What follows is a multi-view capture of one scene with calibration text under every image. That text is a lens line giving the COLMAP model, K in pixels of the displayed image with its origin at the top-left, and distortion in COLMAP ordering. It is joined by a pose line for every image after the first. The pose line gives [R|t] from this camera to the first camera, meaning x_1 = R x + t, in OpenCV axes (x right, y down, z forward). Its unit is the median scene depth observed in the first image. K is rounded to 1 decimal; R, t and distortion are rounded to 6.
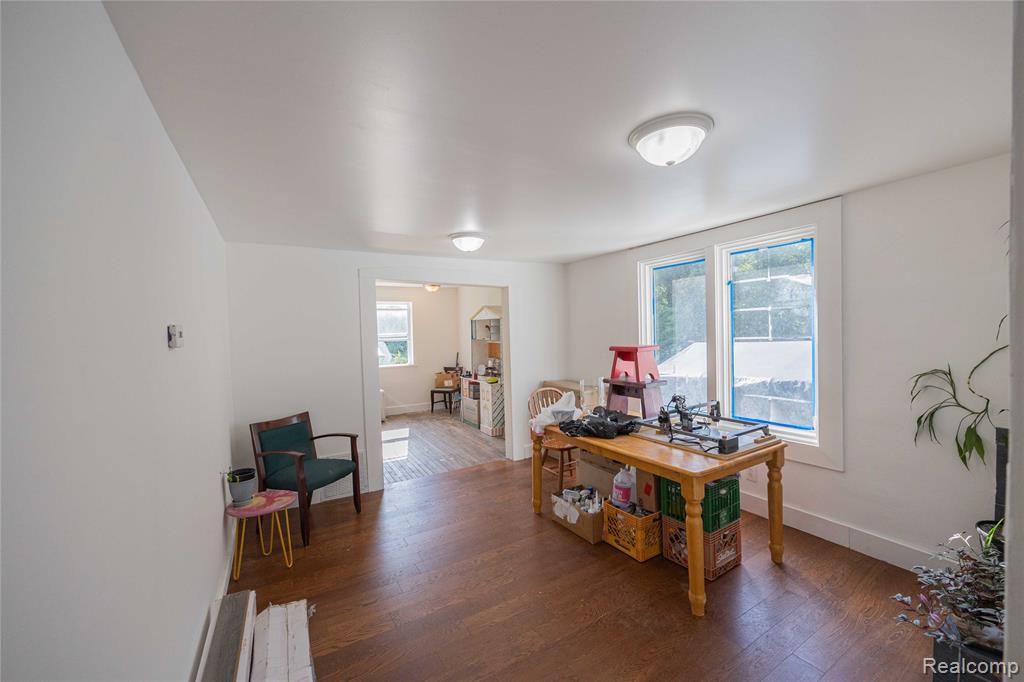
lens RADIAL K [[402.0, 0, 514.5], [0, 402.0, 343.2], [0, 0, 1]] dist [-0.011613, 0.000187]
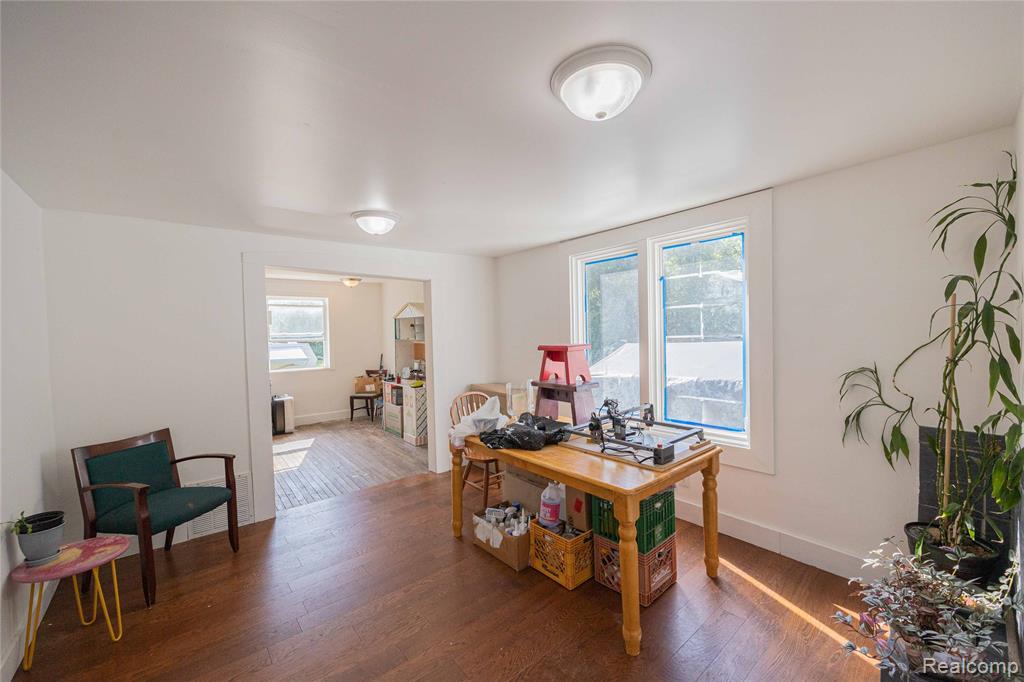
lens RADIAL K [[408.2, 0, 518.4], [0, 408.2, 343.8], [0, 0, 1]] dist [-0.009993, 0.000078]
pose [[0.986475, -0.000438, 0.163911, 0.048588], [0.000745, 0.999998, -0.001810, 0.006740], [-0.163910, 0.001907, 0.986473, 0.116743]]
